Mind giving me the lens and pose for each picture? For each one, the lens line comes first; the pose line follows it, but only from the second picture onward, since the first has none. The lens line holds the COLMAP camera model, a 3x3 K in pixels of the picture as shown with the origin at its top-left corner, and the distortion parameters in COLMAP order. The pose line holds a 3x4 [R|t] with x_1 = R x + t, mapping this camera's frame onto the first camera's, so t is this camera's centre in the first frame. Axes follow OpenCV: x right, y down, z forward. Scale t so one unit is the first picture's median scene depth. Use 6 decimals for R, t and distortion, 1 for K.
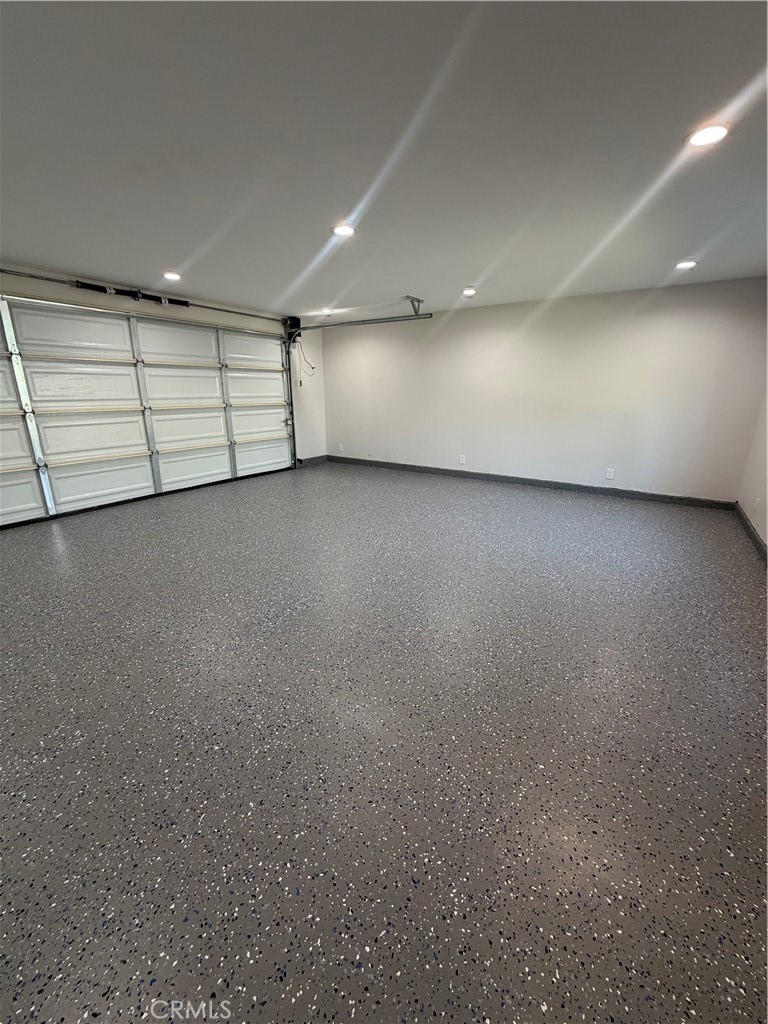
lens RADIAL K [[411.9, 0, 383.7], [0, 411.9, 511.5], [0, 0, 1]] dist [-0.001824, 0.000025]
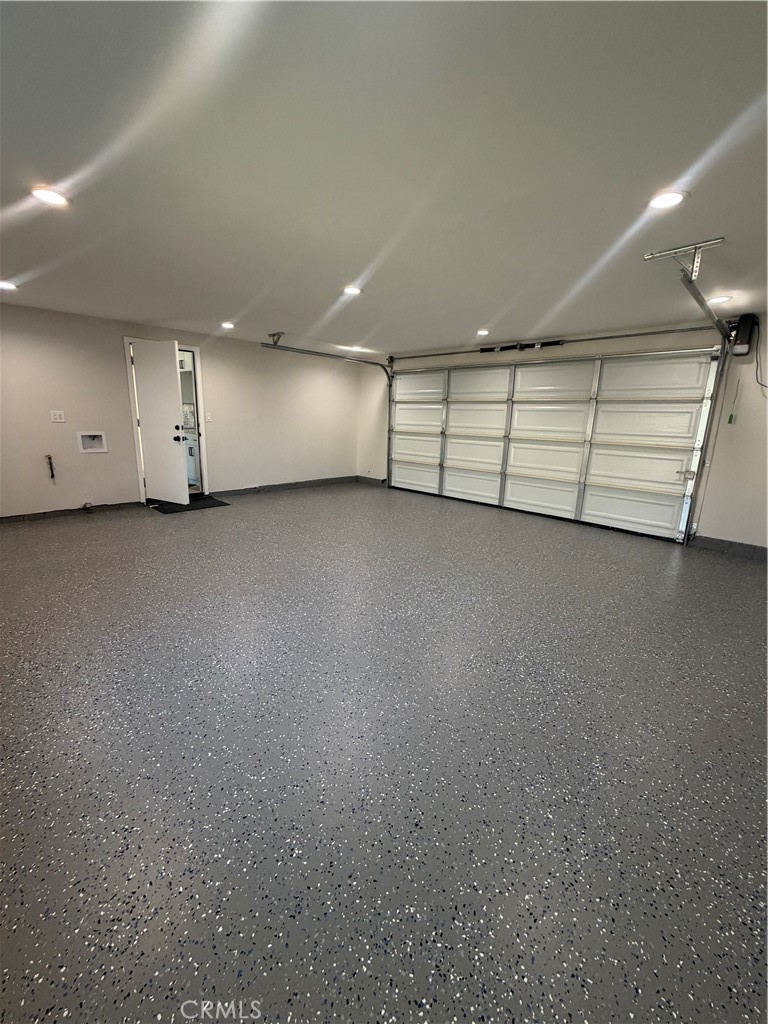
lens RADIAL K [[411.9, 0, 383.5], [0, 411.9, 509.6], [0, 0, 1]] dist [-0.001824, 0.000025]
pose [[-0.191771, 0.220369, -0.956379, 0.693441], [-0.299582, 0.914814, 0.270863, -0.265026], [0.934599, 0.338457, -0.109417, 0.837032]]
